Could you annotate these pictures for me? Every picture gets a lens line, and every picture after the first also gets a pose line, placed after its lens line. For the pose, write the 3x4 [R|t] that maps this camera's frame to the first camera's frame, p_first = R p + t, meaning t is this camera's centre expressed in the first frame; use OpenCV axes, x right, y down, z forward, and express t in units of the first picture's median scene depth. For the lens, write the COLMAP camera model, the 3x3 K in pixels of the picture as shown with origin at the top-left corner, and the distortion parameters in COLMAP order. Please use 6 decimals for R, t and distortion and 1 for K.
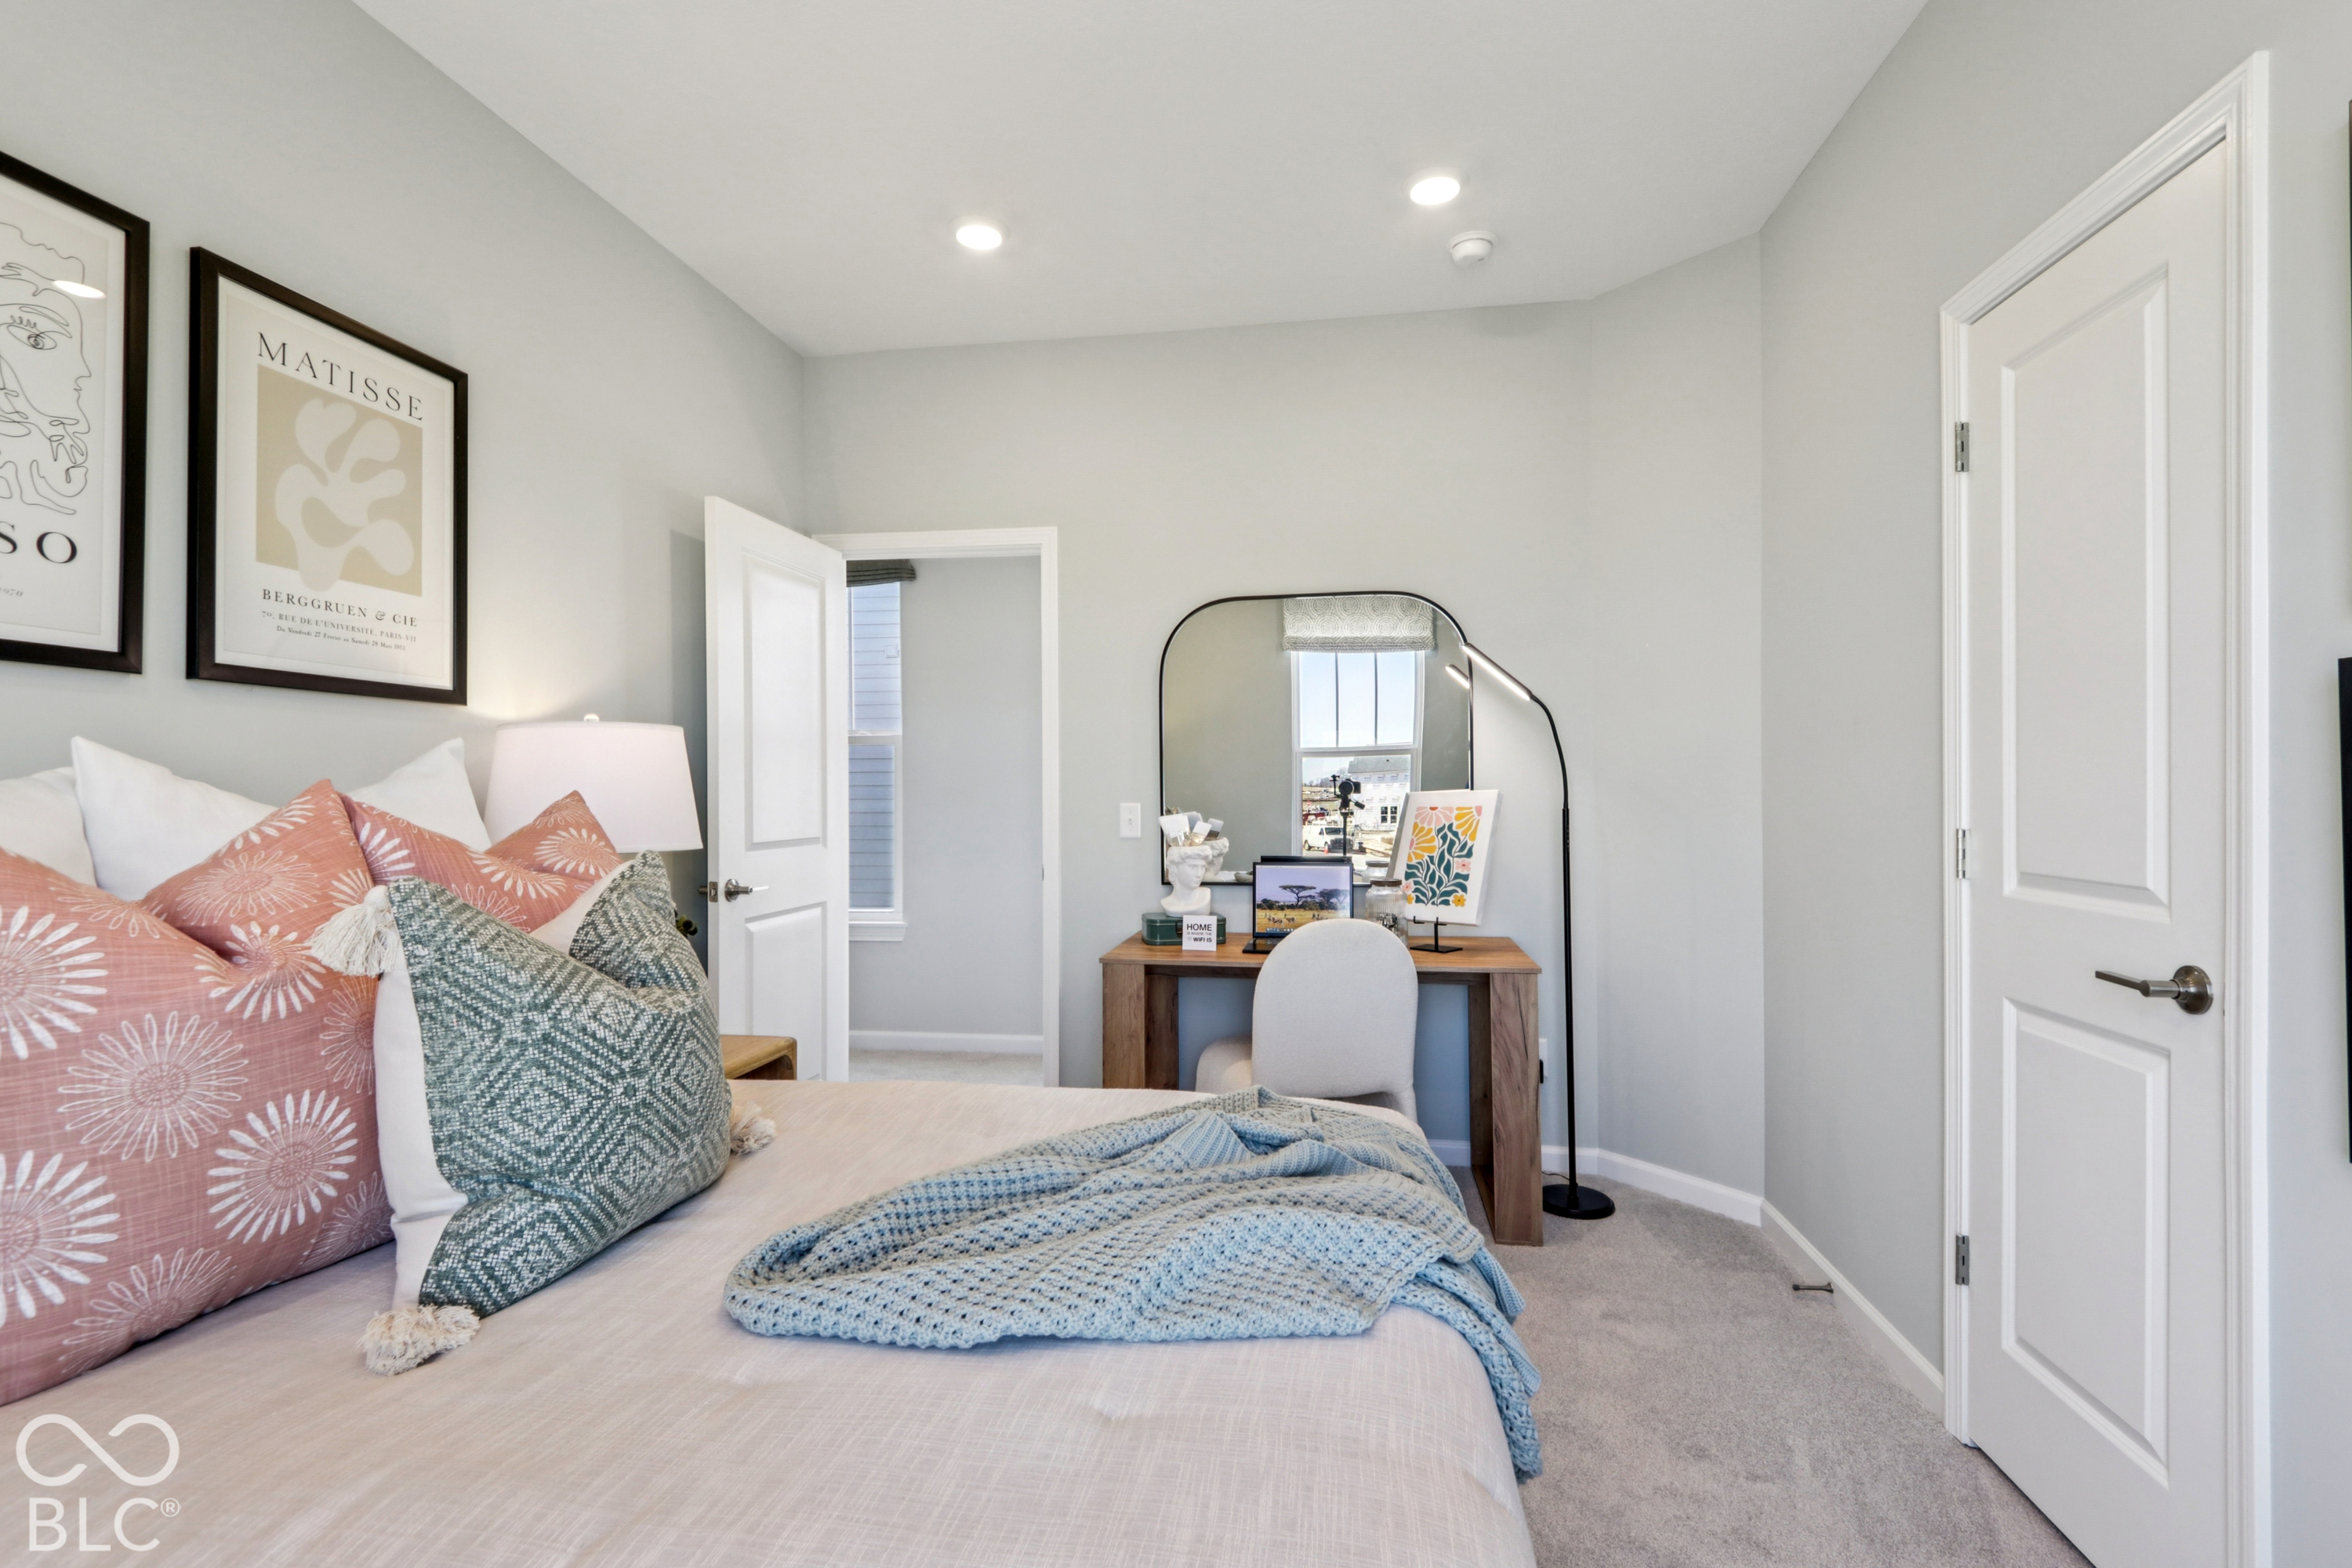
lens RADIAL K [[1119.6, 0, 1179.8], [0, 1119.6, 808.9], [0, 0, 1]] dist [-0.011892, -0.000143]
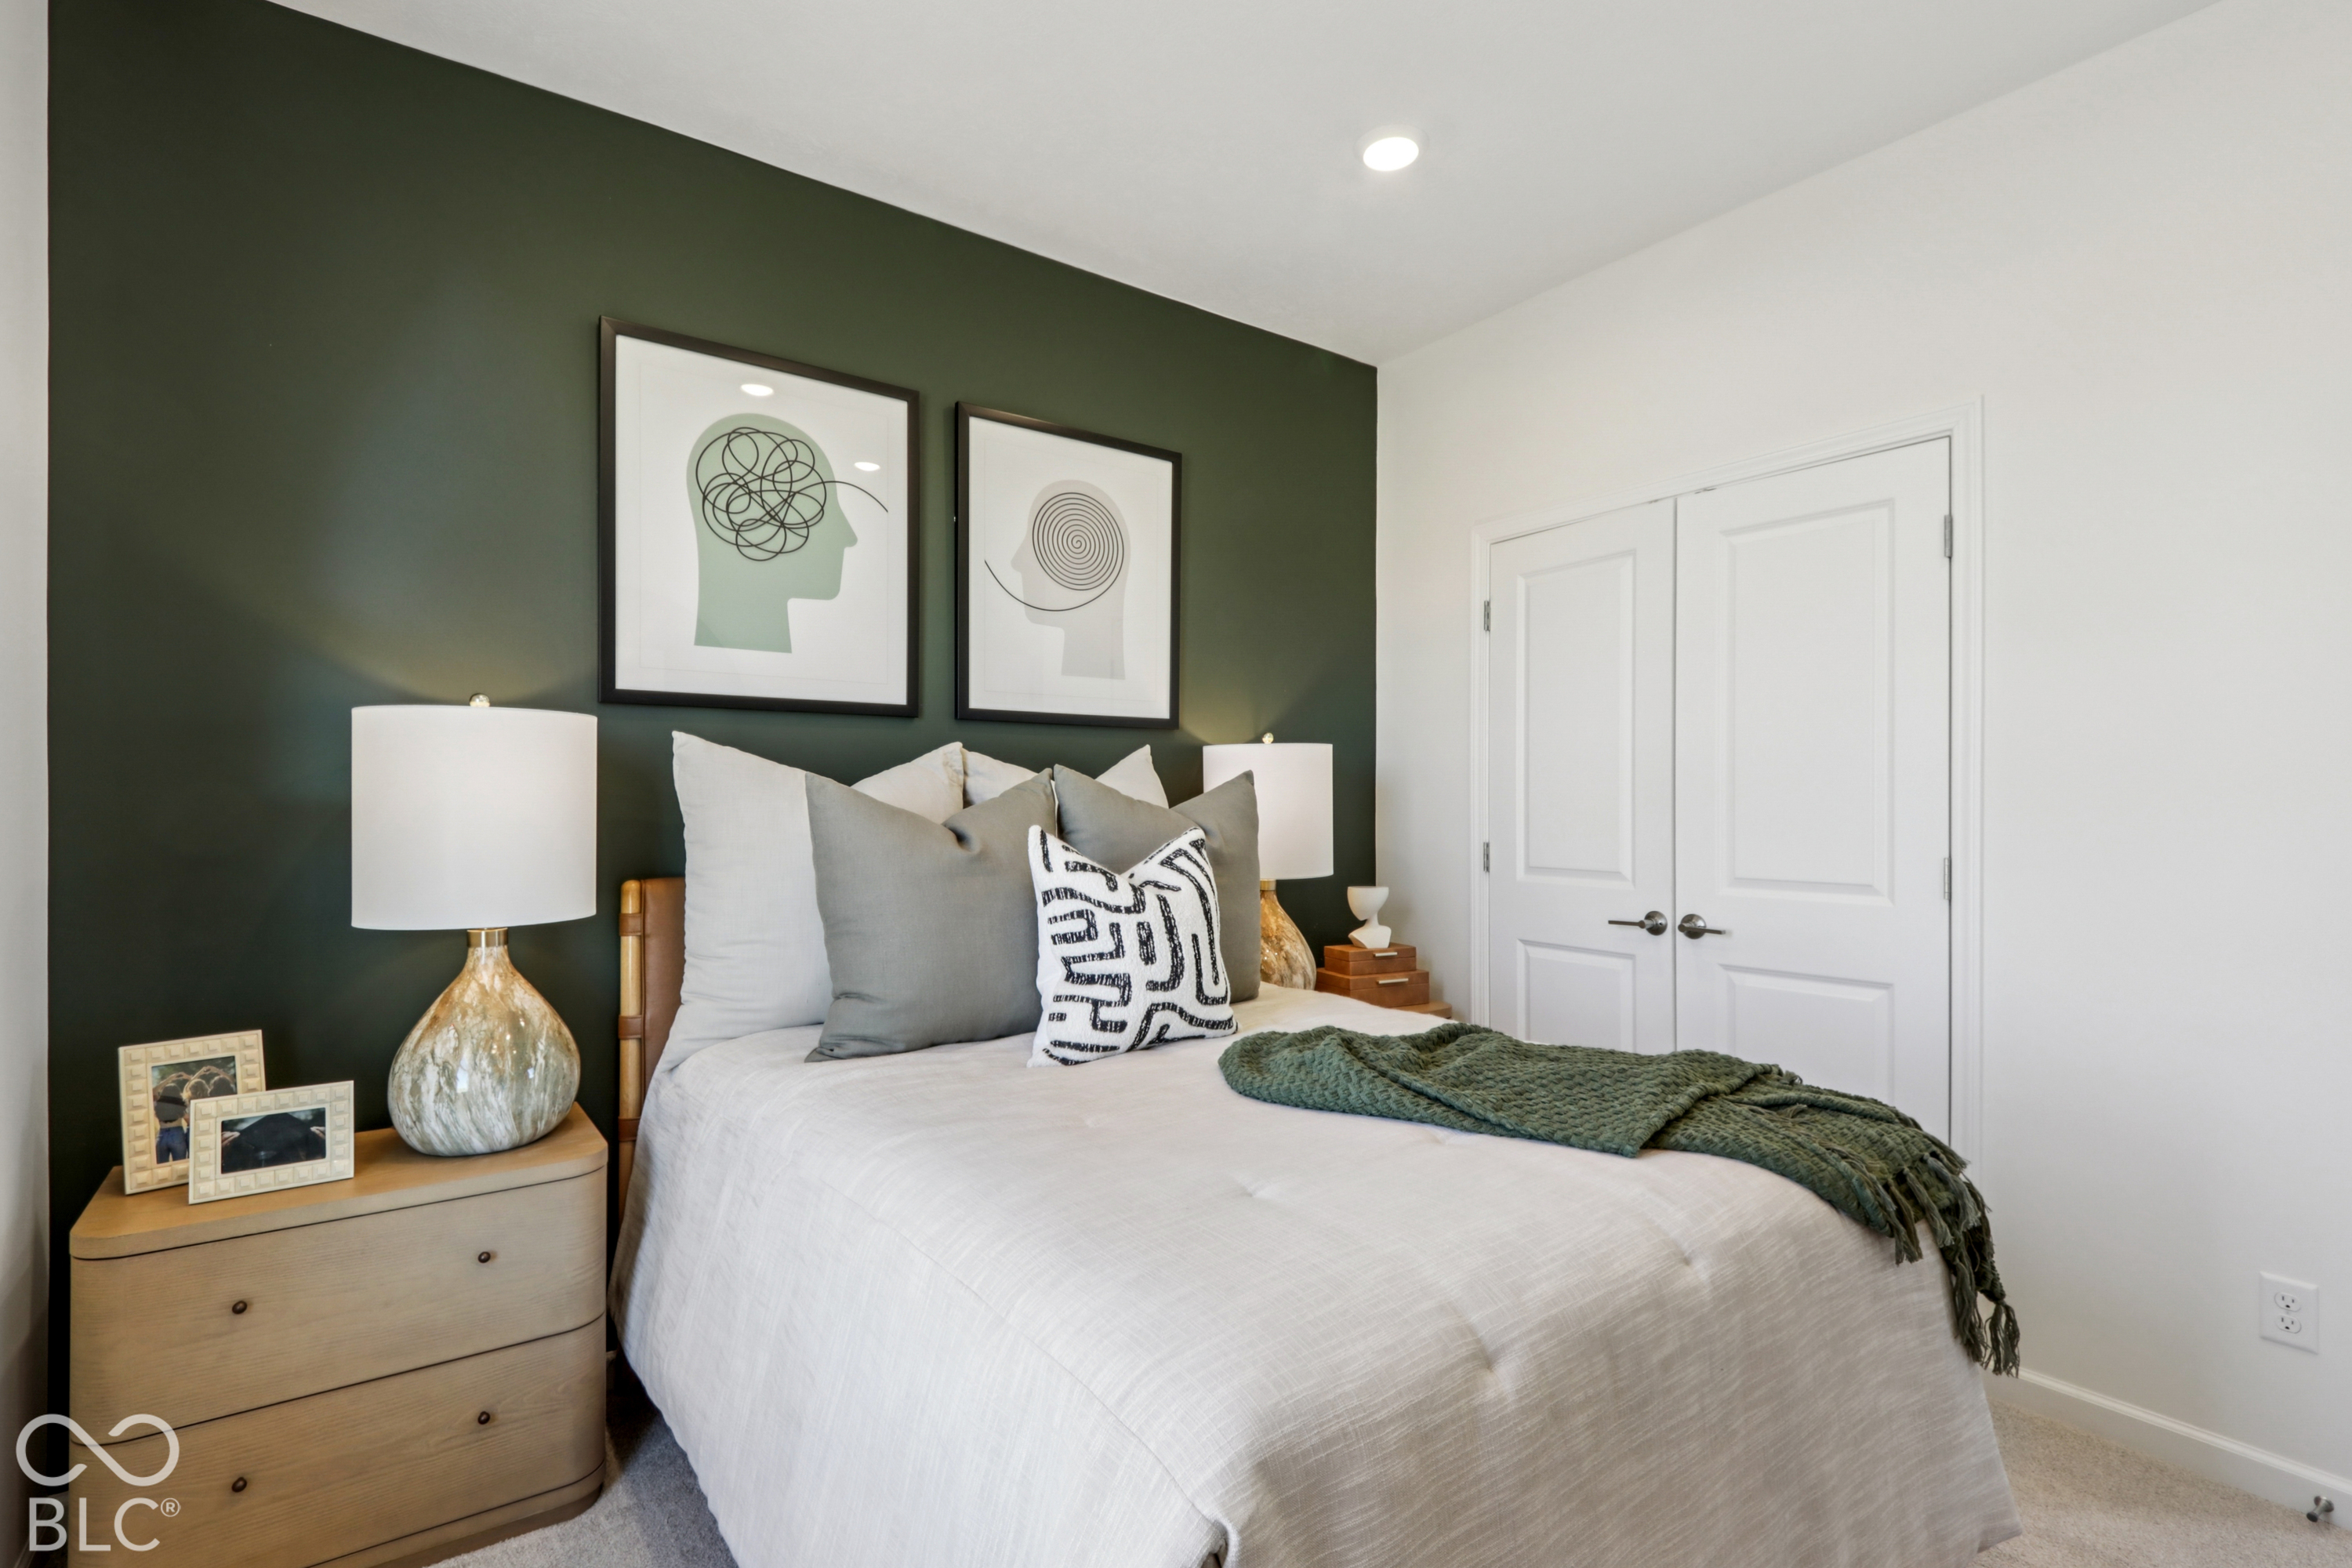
lens RADIAL K [[1119.6, 0, 1179.8], [0, 1119.6, 808.9], [0, 0, 1]] dist [-0.011892, -0.000143]
pose [[0.719898, 0.003527, 0.694071, -1.020987], [-0.002870, 0.999994, -0.002106, -0.031799], [-0.694074, -0.000476, 0.719904, 0.148175]]
